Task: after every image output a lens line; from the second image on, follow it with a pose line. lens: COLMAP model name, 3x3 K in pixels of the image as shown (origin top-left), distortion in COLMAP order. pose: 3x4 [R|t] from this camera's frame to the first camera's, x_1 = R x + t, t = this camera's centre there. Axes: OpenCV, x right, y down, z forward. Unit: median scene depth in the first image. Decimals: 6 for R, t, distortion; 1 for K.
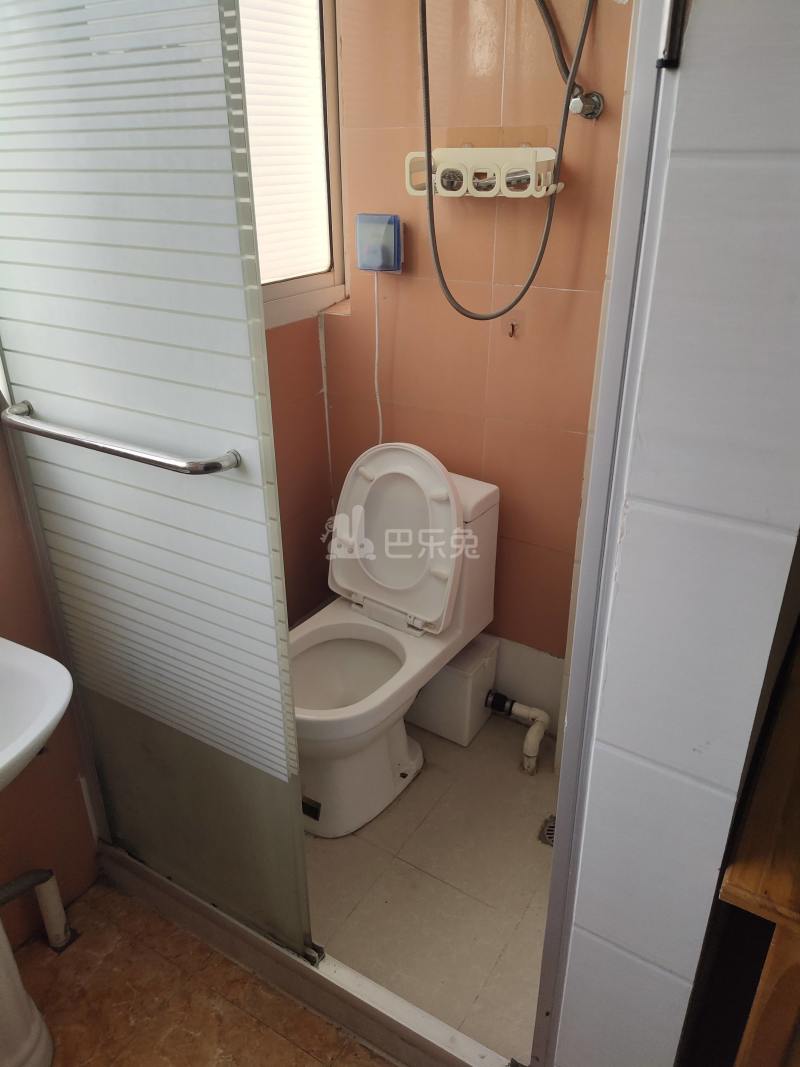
lens RADIAL K [[782.8, 0, 398.4], [0, 782.8, 529.4], [0, 0, 1]] dist [0.121156, -0.178846]
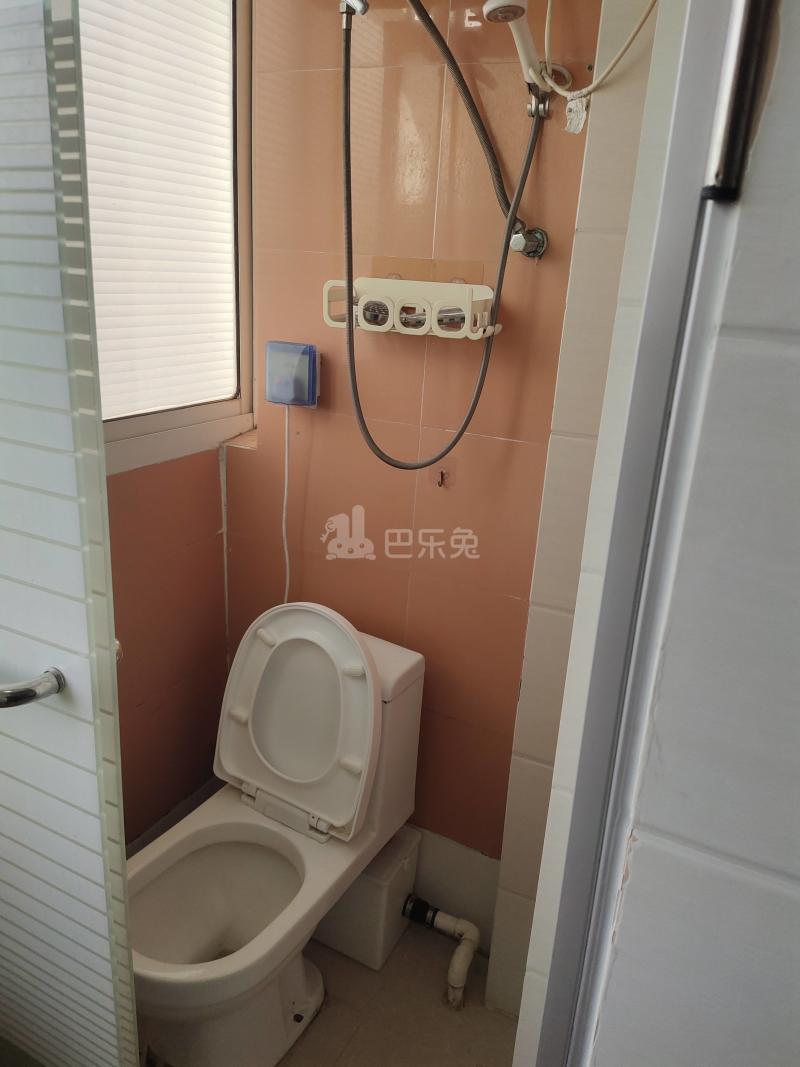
lens RADIAL K [[782.8, 0, 398.4], [0, 782.8, 529.4], [0, 0, 1]] dist [0.121156, -0.178846]
pose [[0.994560, 0.032380, 0.099003, 0.013191], [-0.019592, 0.991644, -0.127510, -0.090464], [-0.102305, 0.124877, 0.986884, 0.166896]]
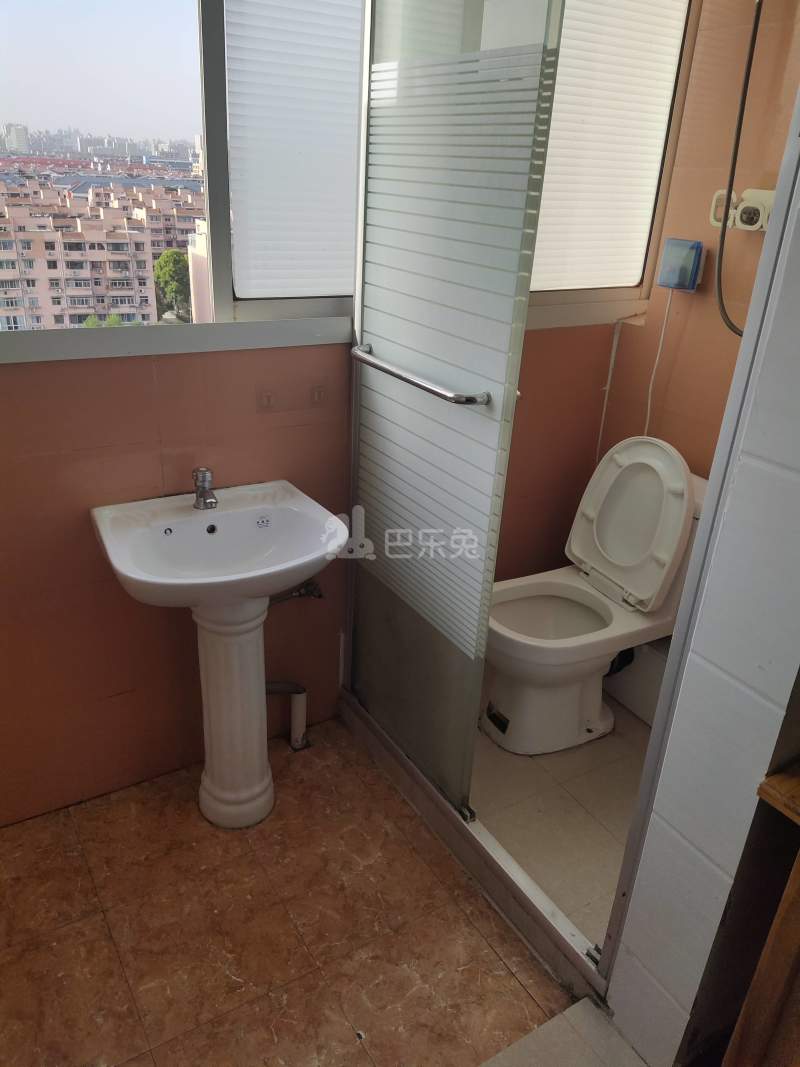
lens RADIAL K [[782.8, 0, 398.4], [0, 782.8, 529.4], [0, 0, 1]] dist [0.121156, -0.178846]
pose [[0.894545, 0.234211, -0.380703, 0.150799], [-0.246165, 0.969065, 0.017756, 0.095829], [0.373085, 0.077832, 0.924527, -0.201157]]
